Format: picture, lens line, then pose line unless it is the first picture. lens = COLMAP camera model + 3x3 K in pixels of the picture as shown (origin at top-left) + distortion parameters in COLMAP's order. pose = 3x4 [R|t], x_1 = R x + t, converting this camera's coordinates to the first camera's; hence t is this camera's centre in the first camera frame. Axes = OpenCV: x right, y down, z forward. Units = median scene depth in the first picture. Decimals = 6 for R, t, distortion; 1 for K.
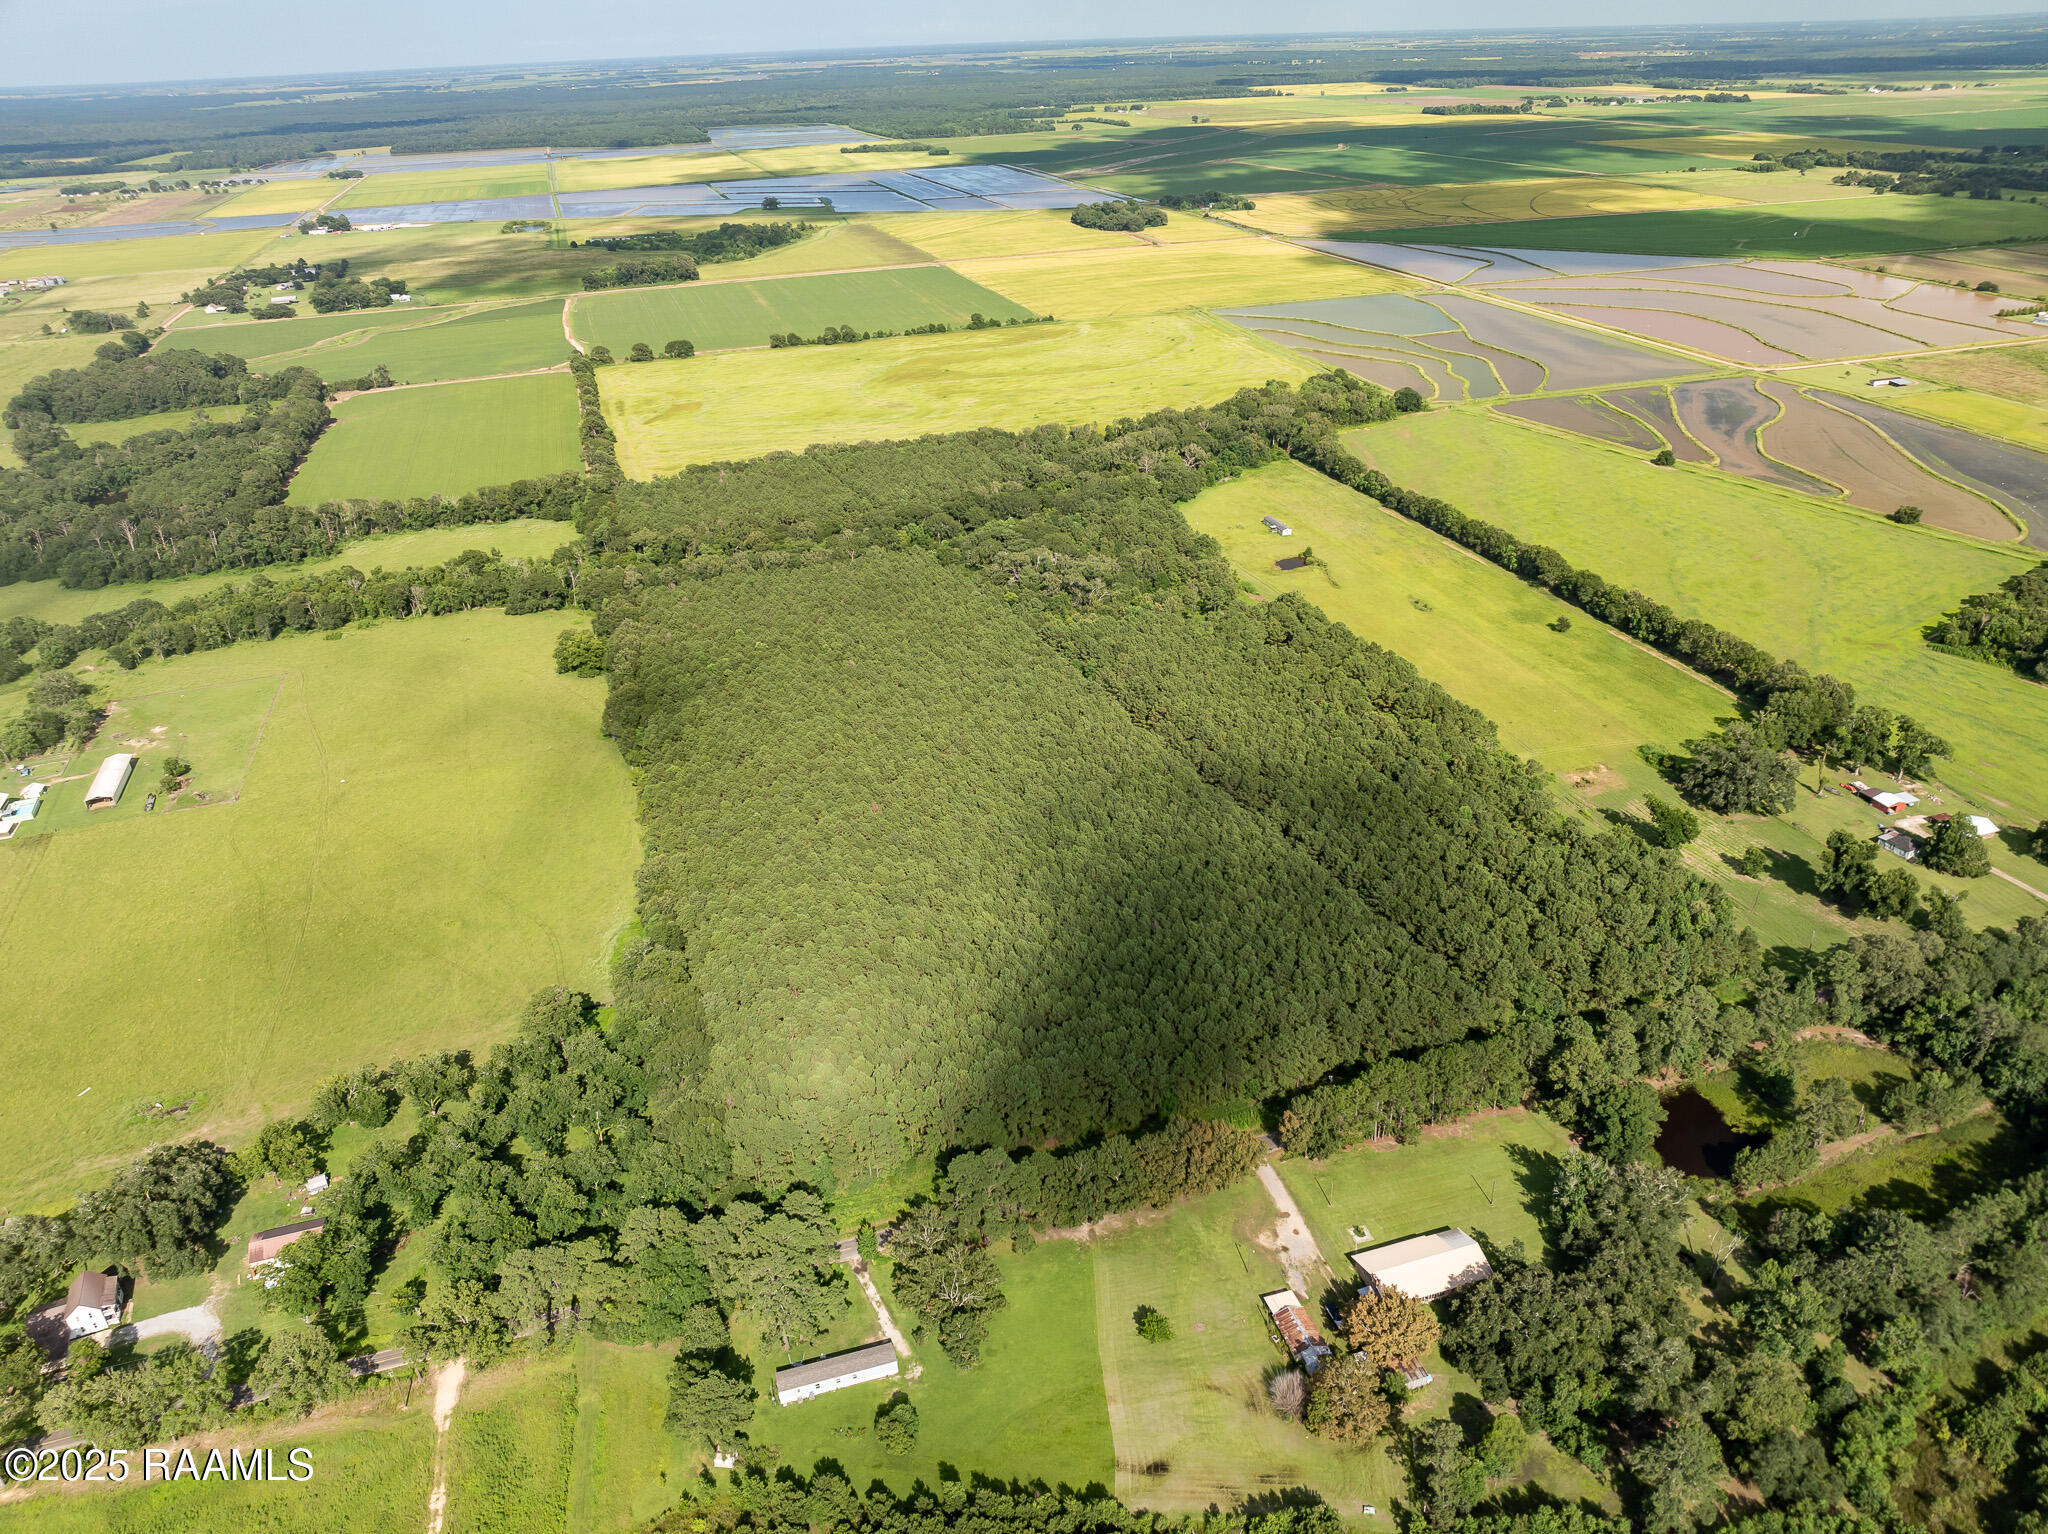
lens RADIAL K [[1438.3, 0, 1024.0], [0, 1438.3, 767.0], [0, 0, 1]] dist [-0.033206, -0.000066]
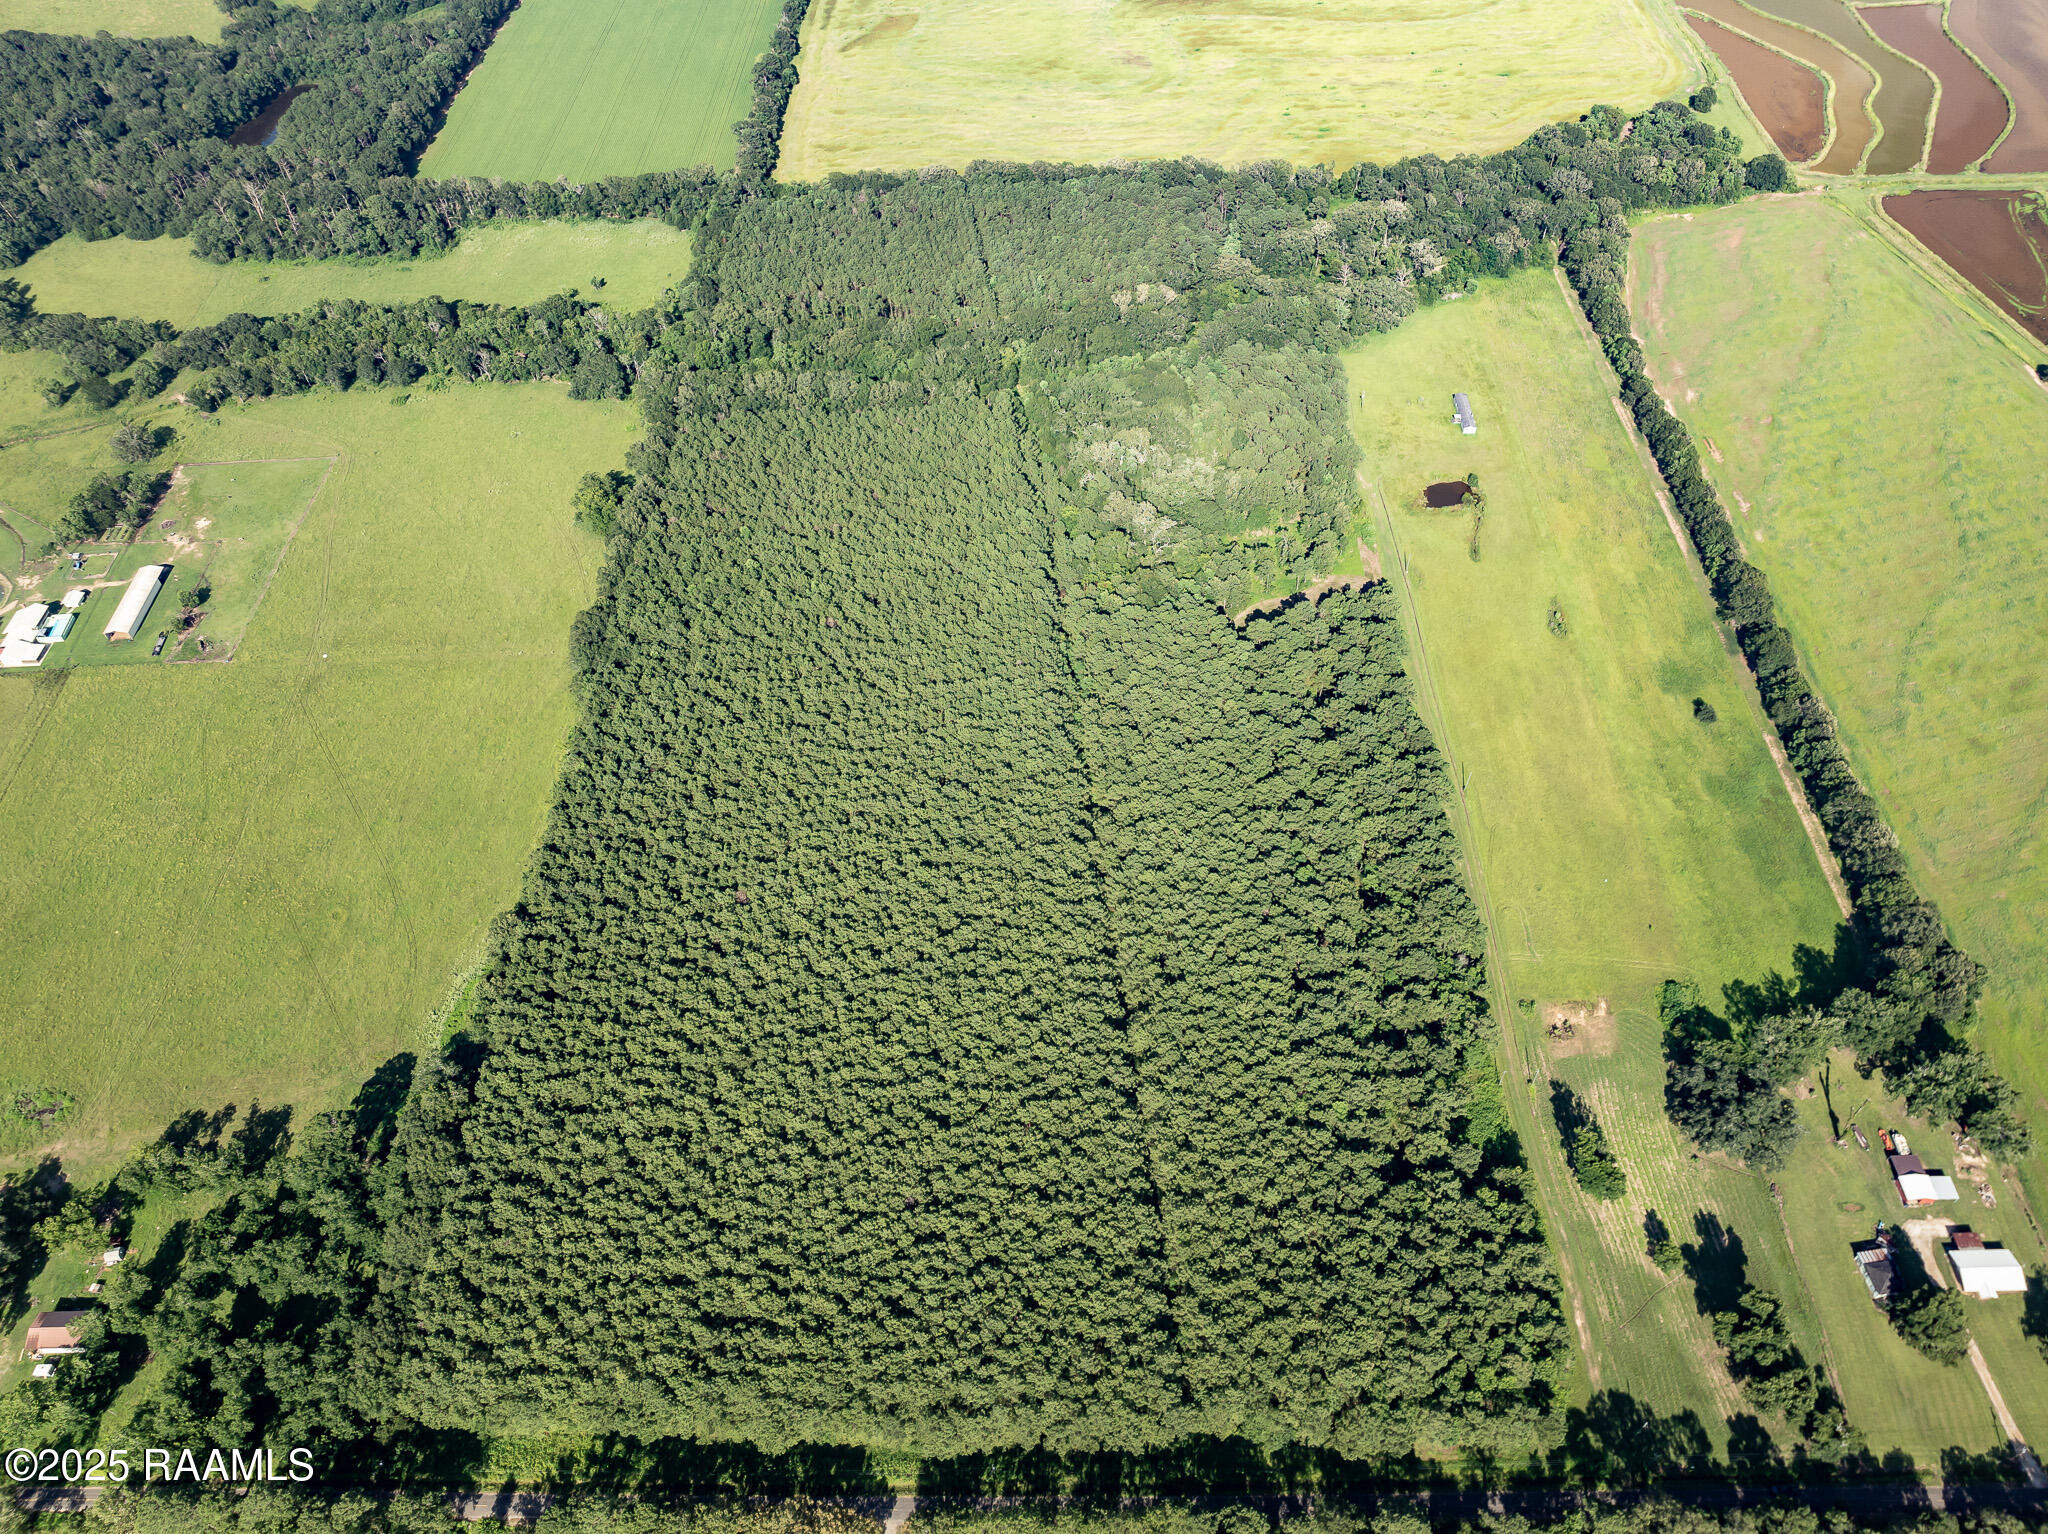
lens RADIAL K [[1448.9, 0, 1027.3], [0, 1448.9, 762.0], [0, 0, 1]] dist [-0.064047, 0.037566]
pose [[0.953077, 0.231784, -0.194729, 0.158584], [-0.140311, 0.908209, 0.394296, -0.299038], [0.268246, -0.348472, 0.898115, 0.158636]]
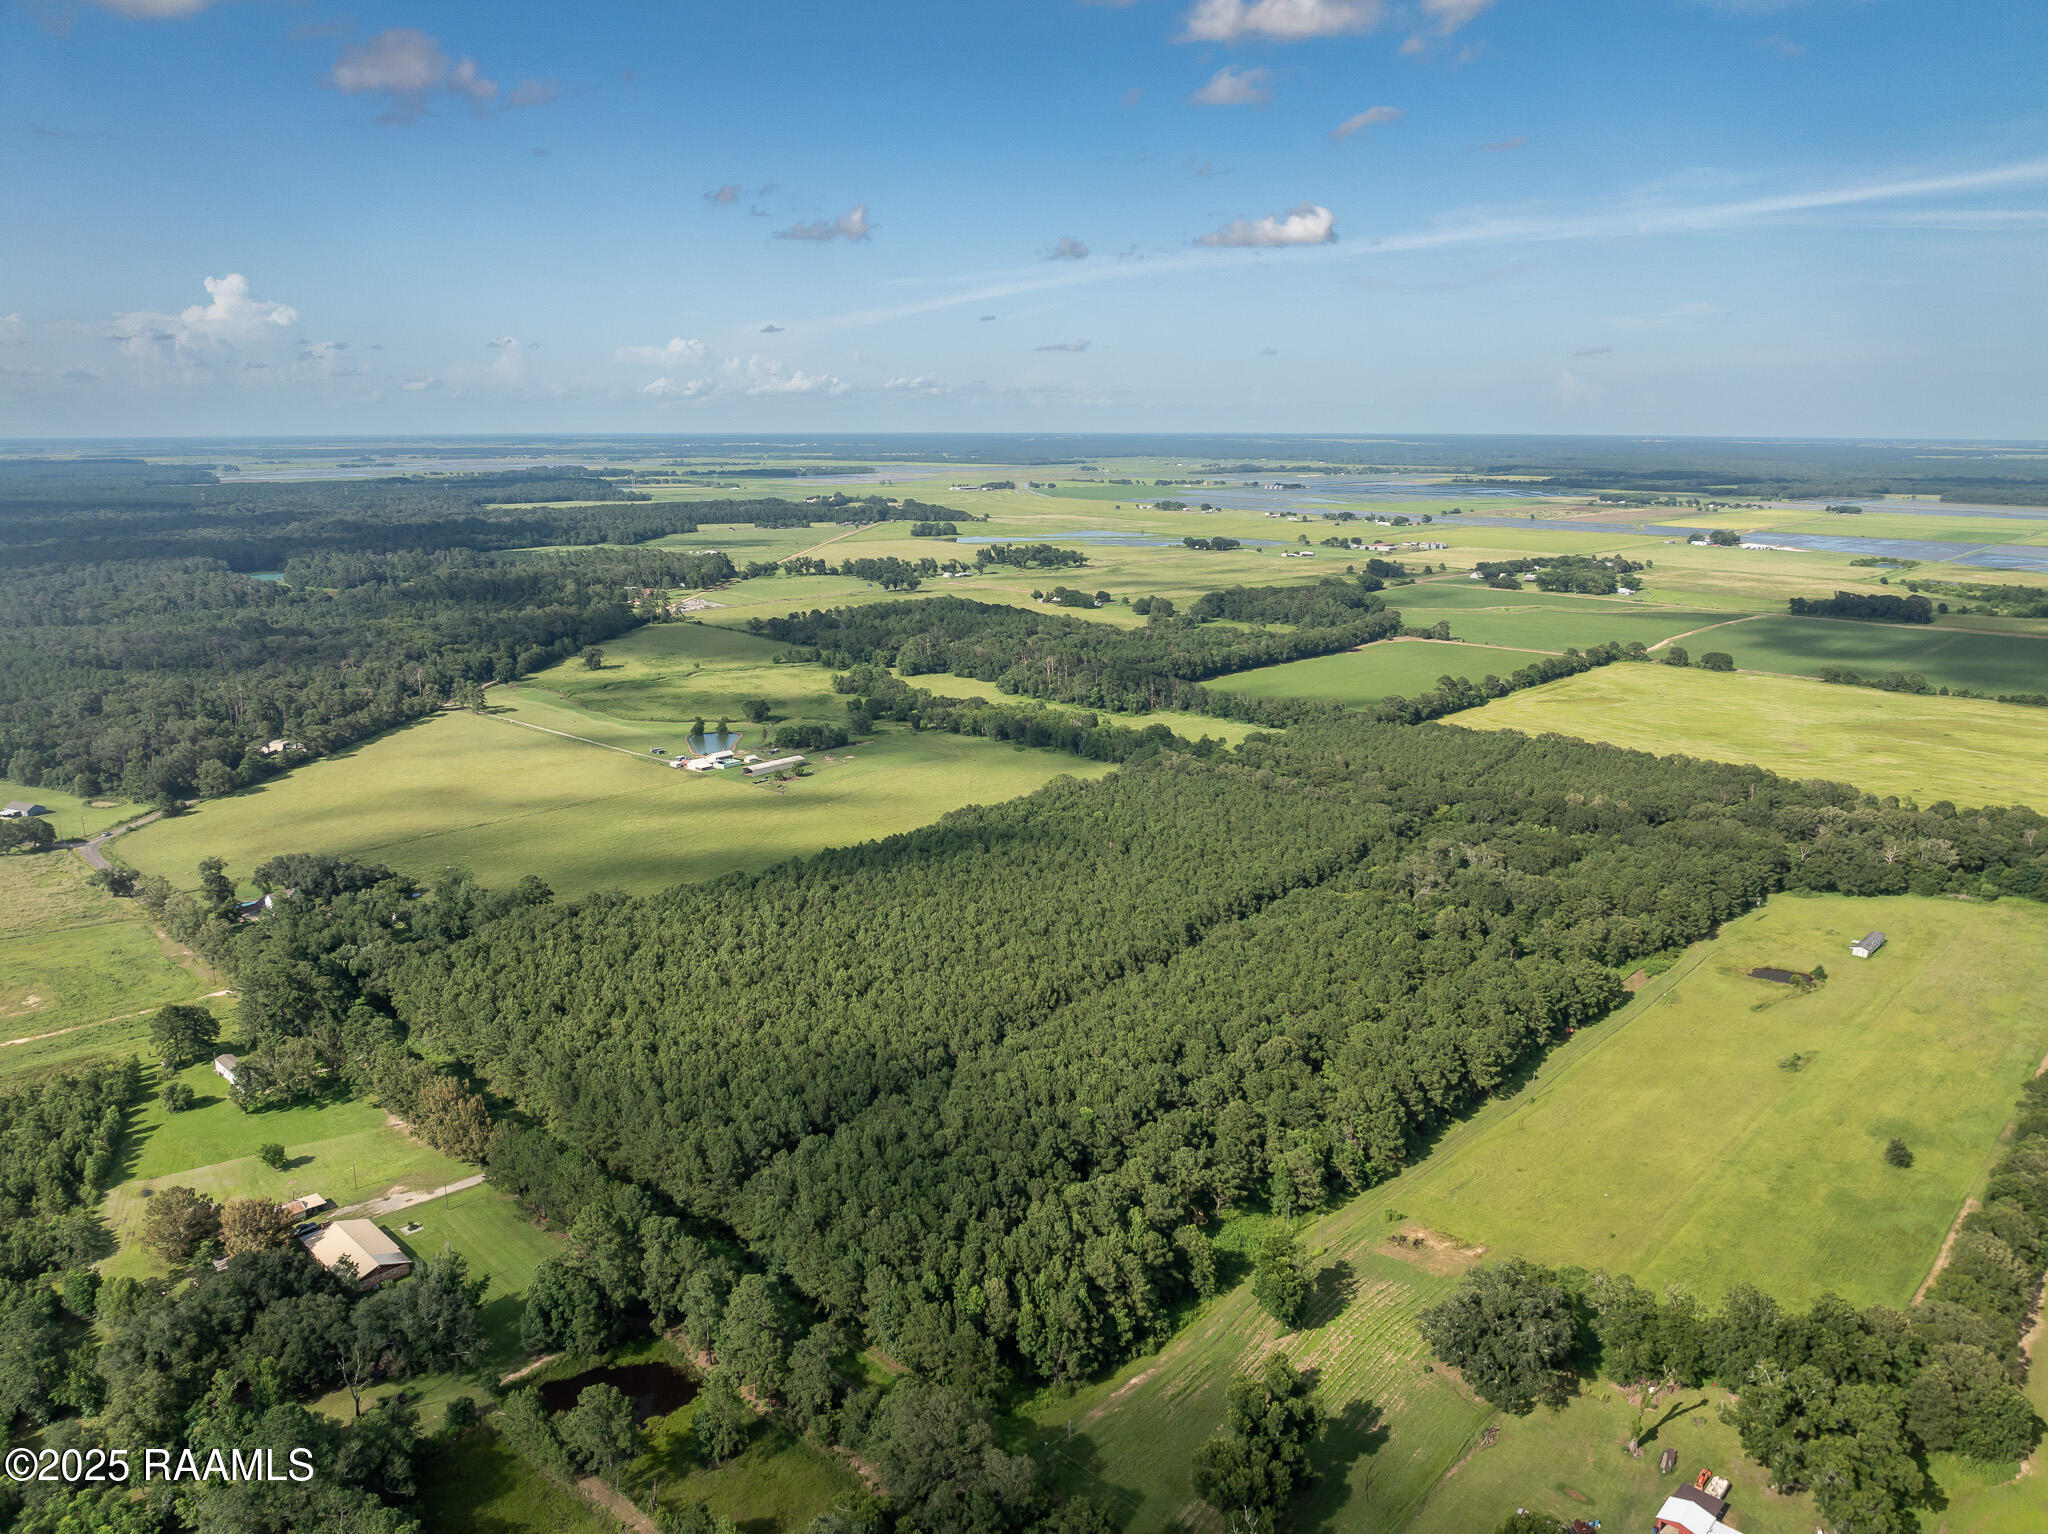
lens RADIAL K [[1438.3, 0, 1024.0], [0, 1438.3, 767.0], [0, 0, 1]] dist [-0.033206, -0.000066]
pose [[0.488453, 0.233653, -0.840726, 0.591684], [-0.414866, 0.909806, 0.011819, -0.091239], [0.767659, 0.343016, 0.541332, 0.298145]]
